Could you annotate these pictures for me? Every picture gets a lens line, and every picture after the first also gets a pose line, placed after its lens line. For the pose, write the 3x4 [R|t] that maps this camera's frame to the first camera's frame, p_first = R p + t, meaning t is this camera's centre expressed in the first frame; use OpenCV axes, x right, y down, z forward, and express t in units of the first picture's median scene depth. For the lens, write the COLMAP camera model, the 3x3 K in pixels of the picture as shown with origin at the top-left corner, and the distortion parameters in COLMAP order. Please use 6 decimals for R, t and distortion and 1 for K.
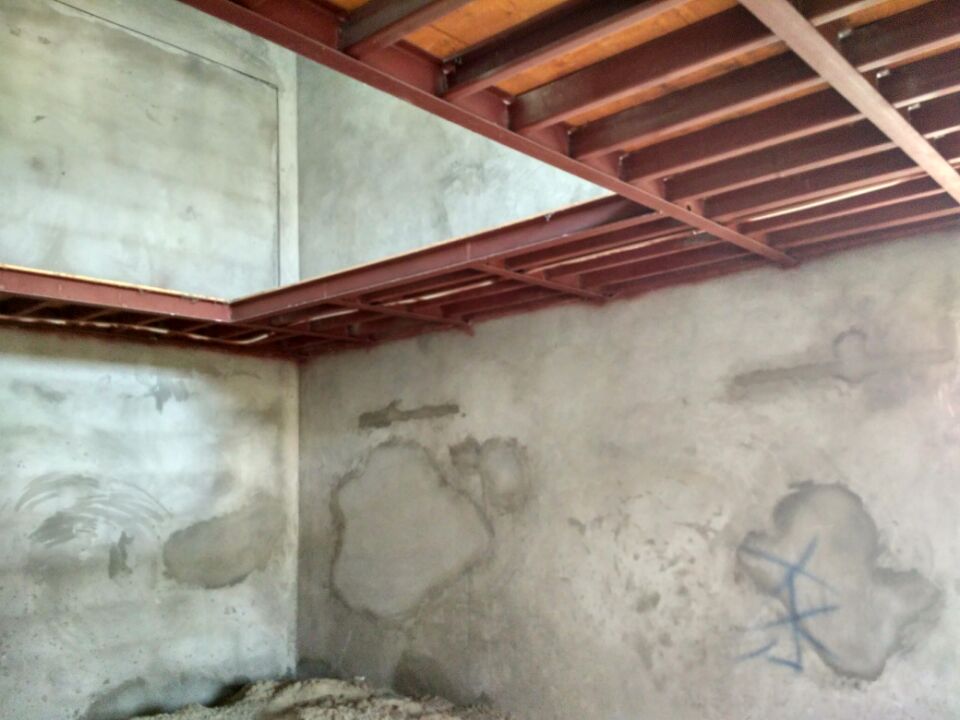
lens RADIAL K [[888.5, 0, 498.1], [0, 888.5, 360.2], [0, 0, 1]] dist [0.022347, 0.000000]
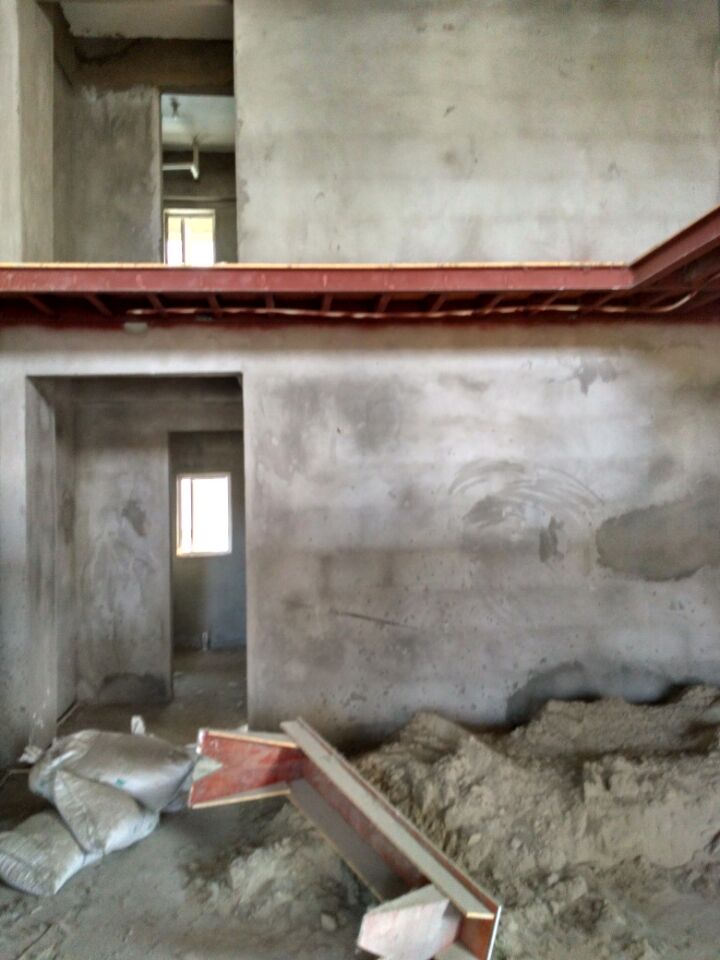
lens RADIAL K [[899.7, 0, 354.1], [0, 899.7, 480.3], [0, 0, 1]] dist [0.034500, 0.000000]
pose [[0.700633, 0.008676, -0.713470, 0.136253], [0.100268, 0.988807, 0.110488, 0.017578], [0.706442, -0.148950, 0.691920, 0.148623]]
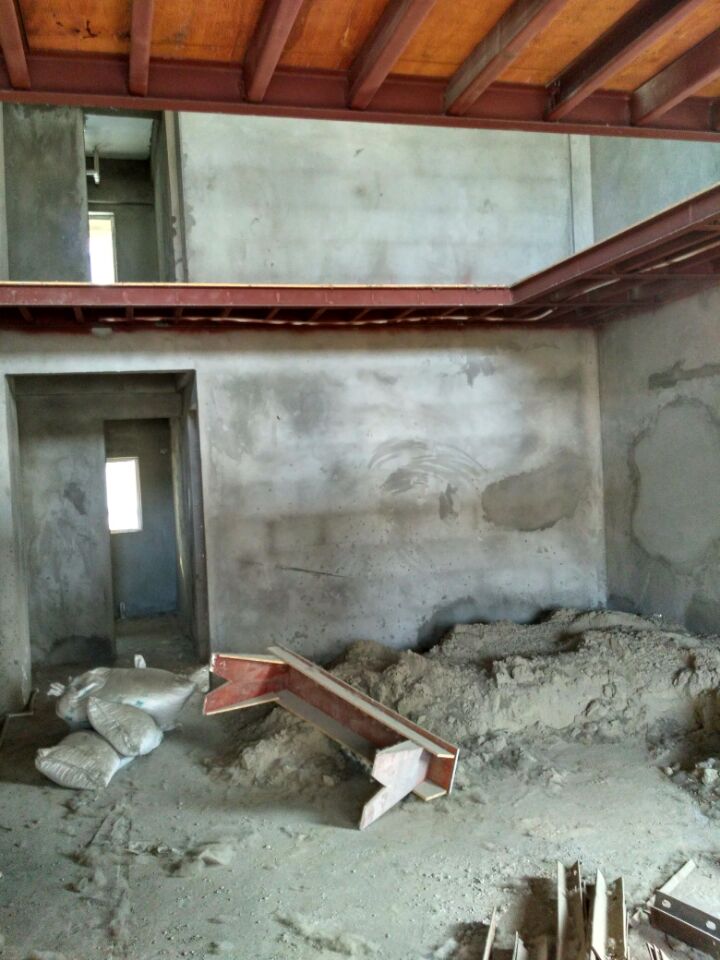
lens RADIAL K [[899.7, 0, 344.5], [0, 899.7, 490.8], [0, 0, 1]] dist [0.034500, 0.000000]
pose [[0.818647, 0.005975, -0.574266, 0.176562], [0.104615, 0.981664, 0.159348, -0.013874], [0.564688, -0.190526, 0.803011, -0.090907]]
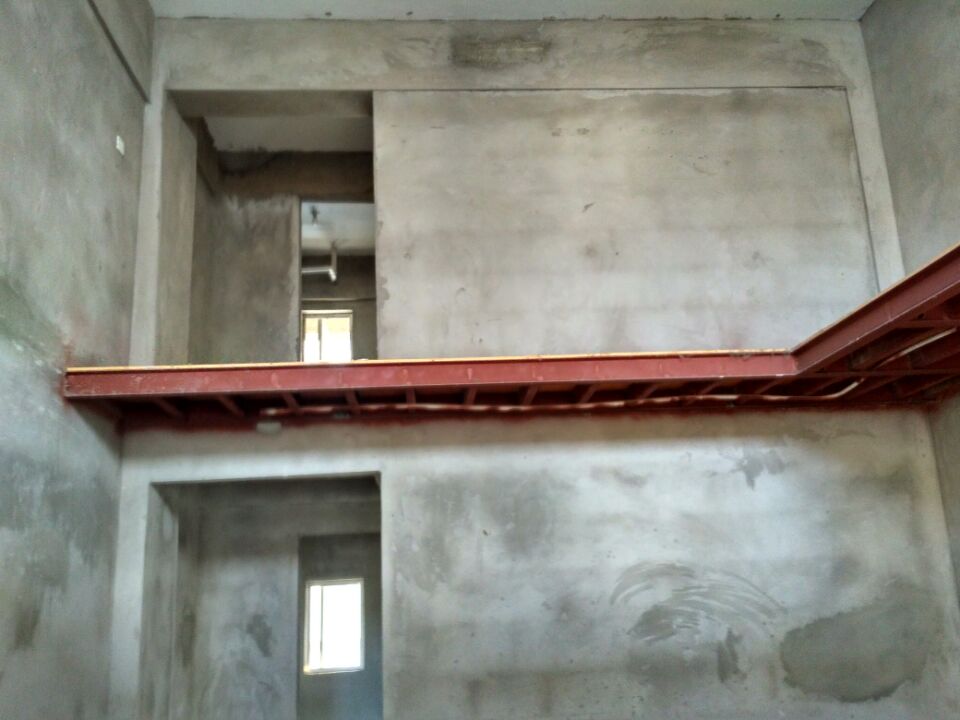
lens RADIAL K [[899.7, 0, 469.9], [0, 899.7, 355.5], [0, 0, 1]] dist [0.034500, 0.000000]
pose [[0.686182, -0.178391, -0.705217, 0.079837], [0.123346, 0.983959, -0.128884, 0.009742], [0.716896, 0.001452, 0.697179, 0.185221]]
